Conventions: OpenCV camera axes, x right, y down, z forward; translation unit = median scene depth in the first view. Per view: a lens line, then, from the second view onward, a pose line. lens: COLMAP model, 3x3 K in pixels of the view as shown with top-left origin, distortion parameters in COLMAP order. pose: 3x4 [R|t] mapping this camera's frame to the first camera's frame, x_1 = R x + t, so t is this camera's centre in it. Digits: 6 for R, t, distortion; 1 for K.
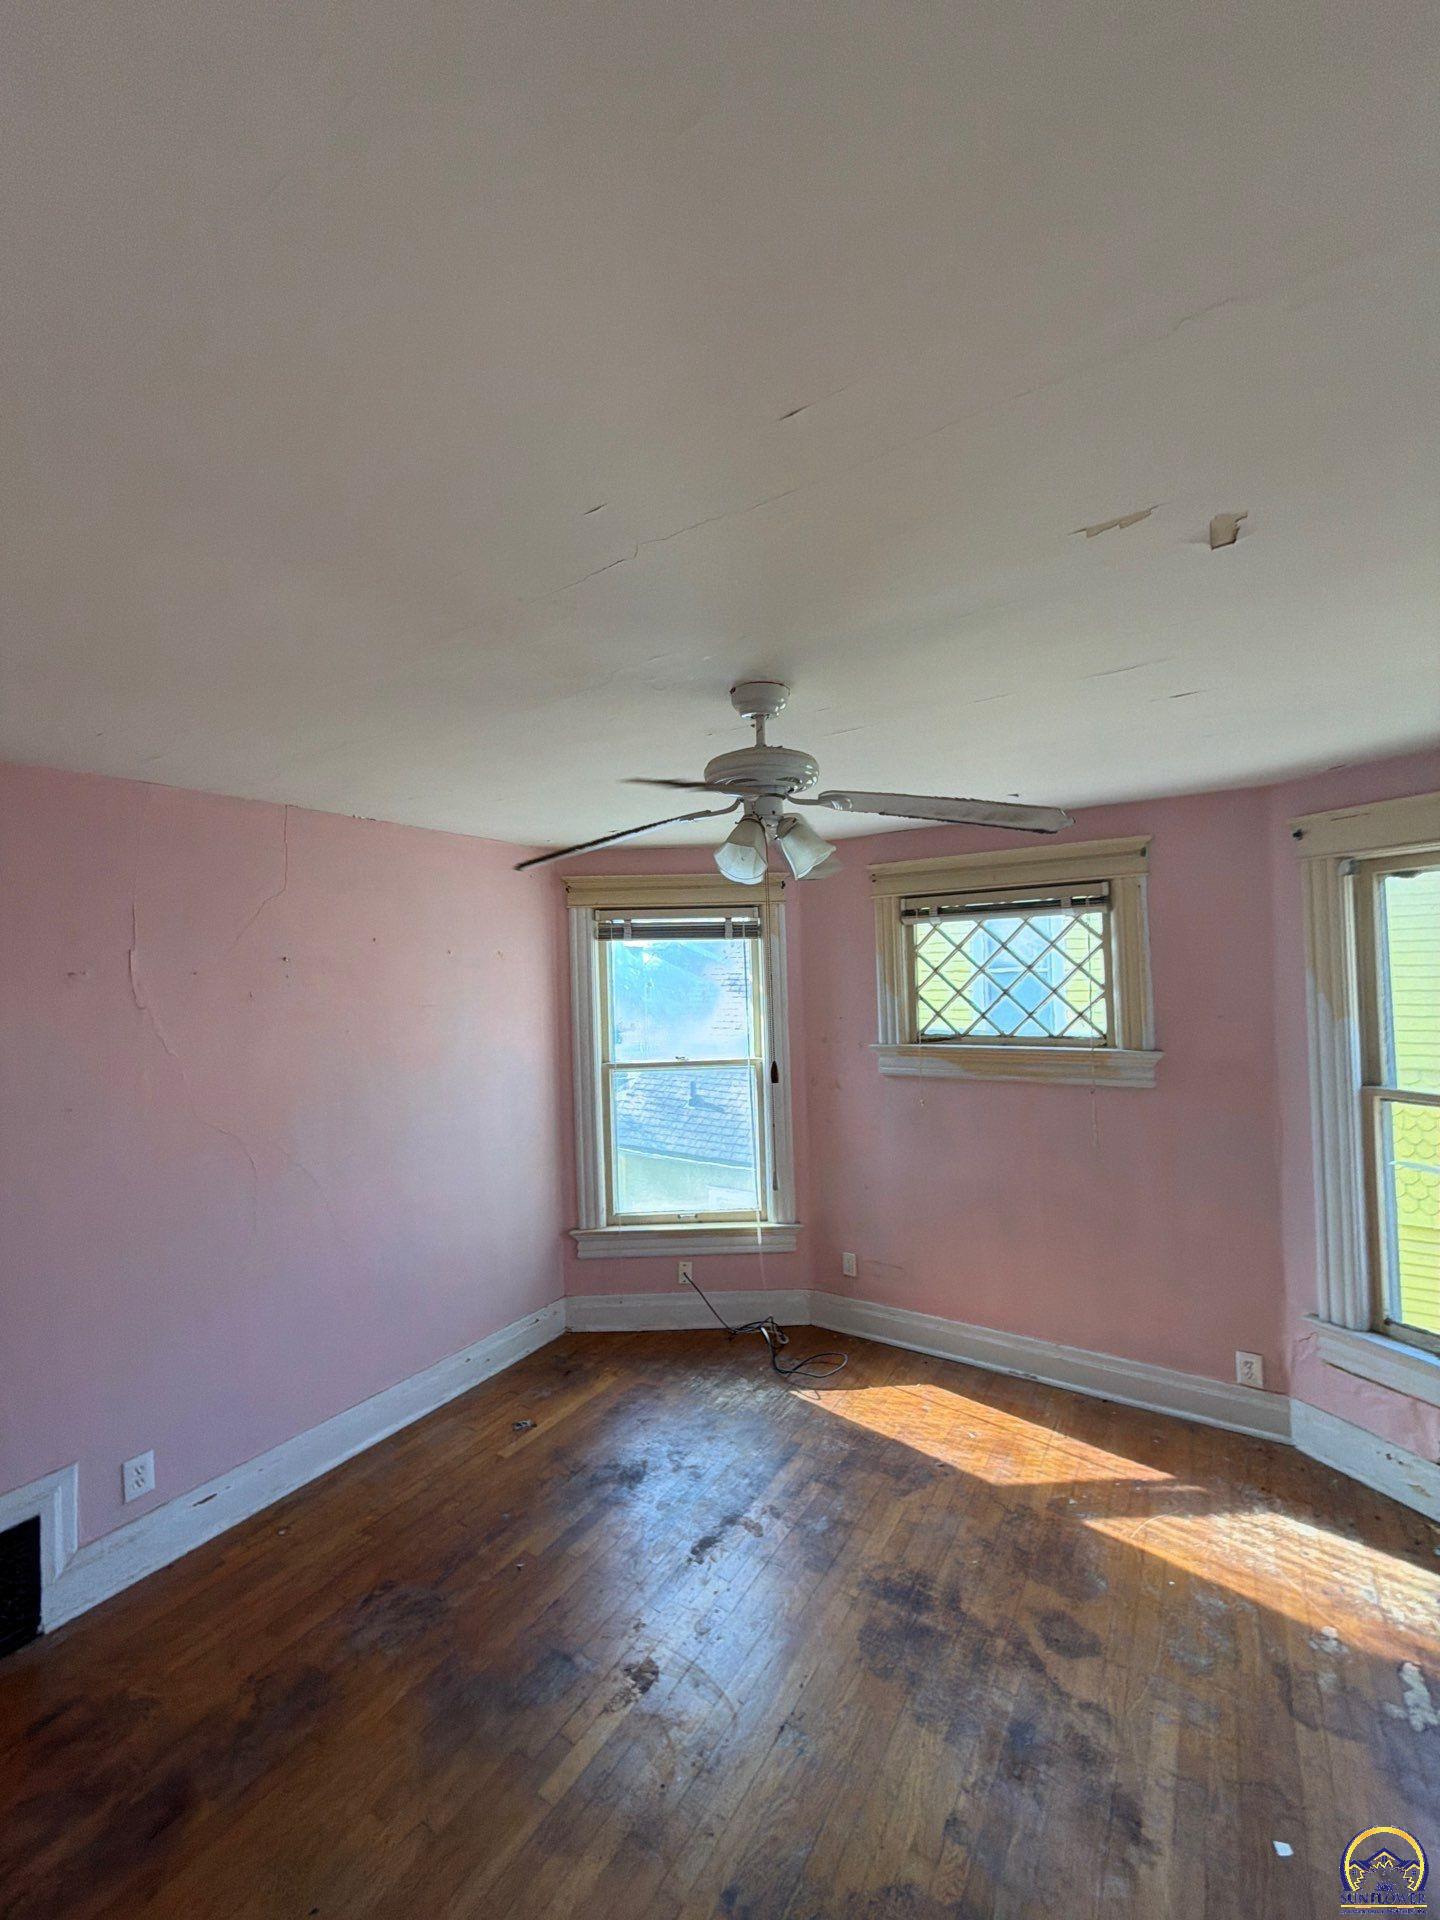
lens RADIAL K [[767.5, 0, 720.0], [0, 767.5, 960.0], [0, 0, 1]] dist [-0.005267, 0.000069]
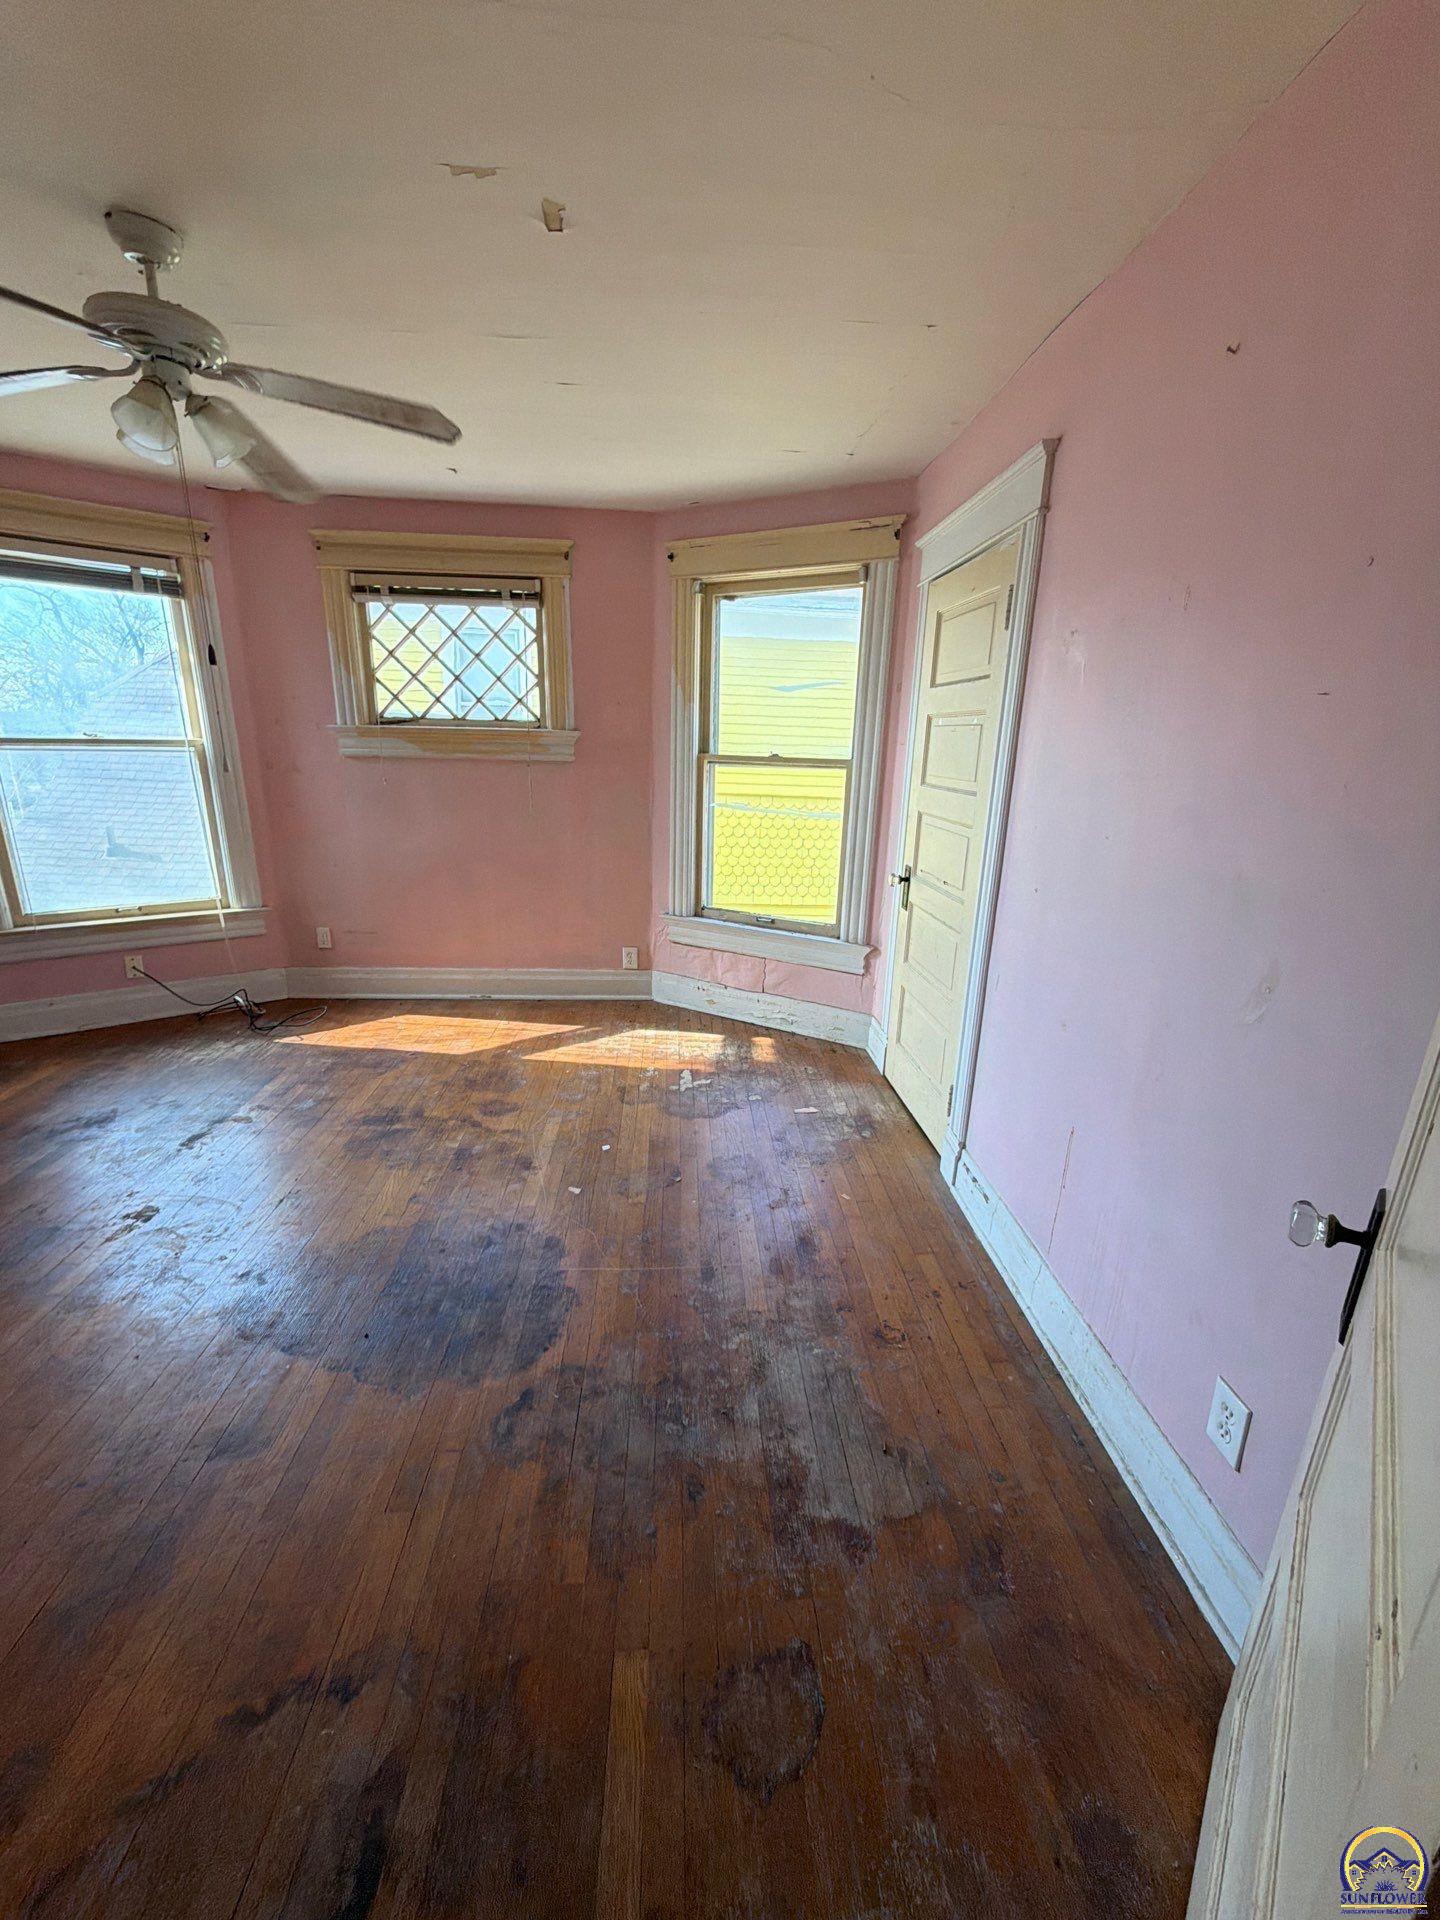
lens RADIAL K [[765.7, 0, 723.1], [0, 765.7, 957.6], [0, 0, 1]] dist [0.000577, -0.000014]
pose [[0.802228, -0.116875, 0.585466, -0.017981], [-0.061903, 0.959081, 0.276281, 0.109582], [-0.593800, -0.257882, 0.762167, -0.198573]]
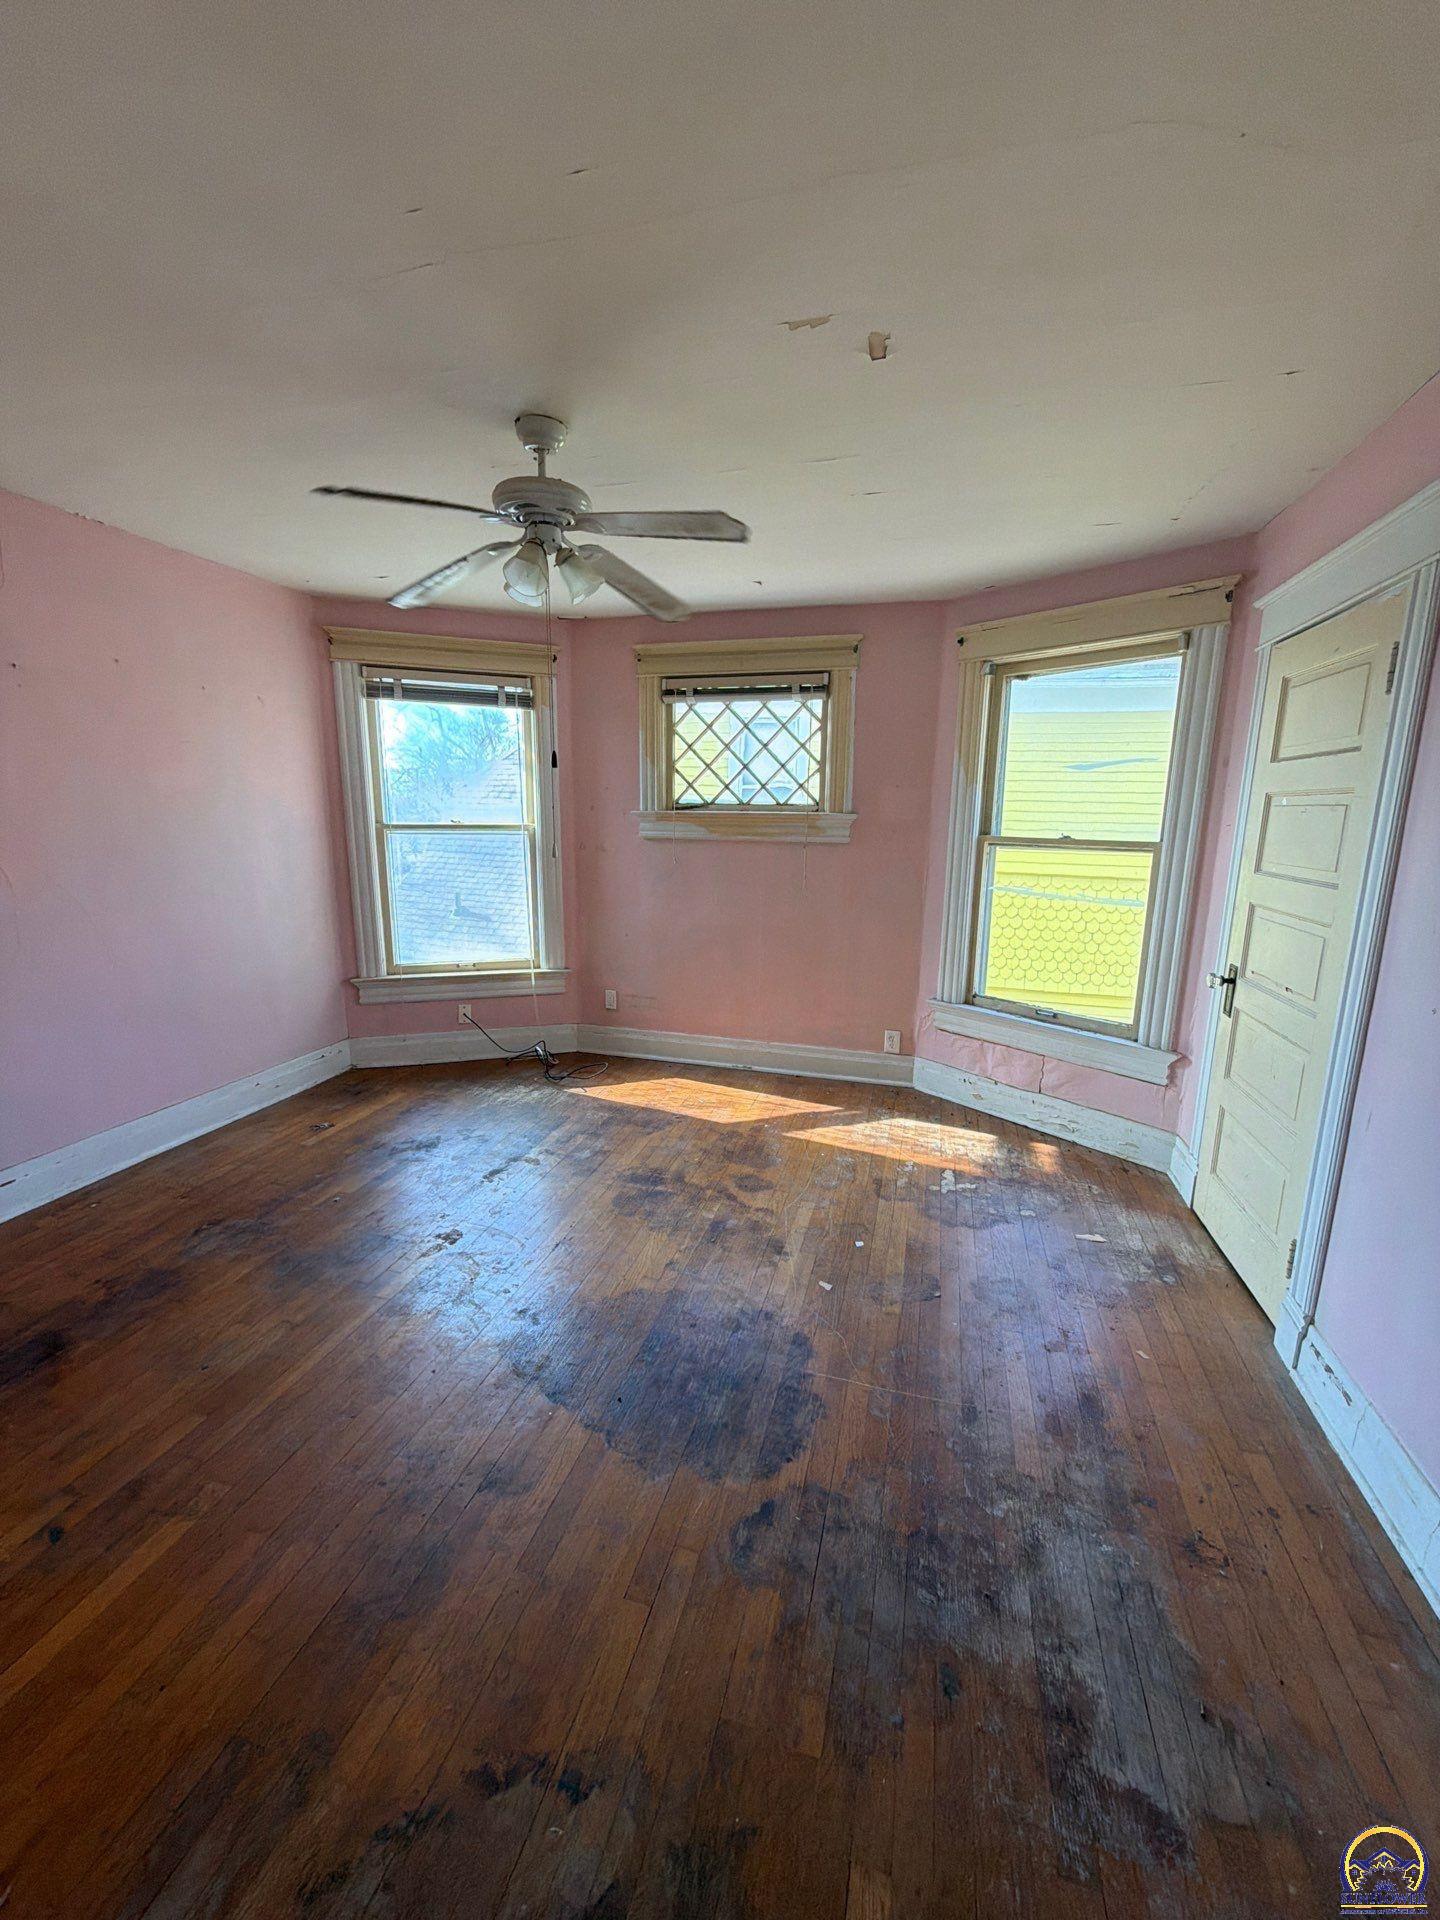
lens RADIAL K [[765.7, 0, 723.1], [0, 765.7, 957.6], [0, 0, 1]] dist [0.000577, -0.000014]
pose [[0.953827, -0.015806, 0.299941, -0.024772], [-0.047462, 0.978136, 0.202476, 0.101833], [-0.296584, -0.207363, 0.932222, -0.176632]]
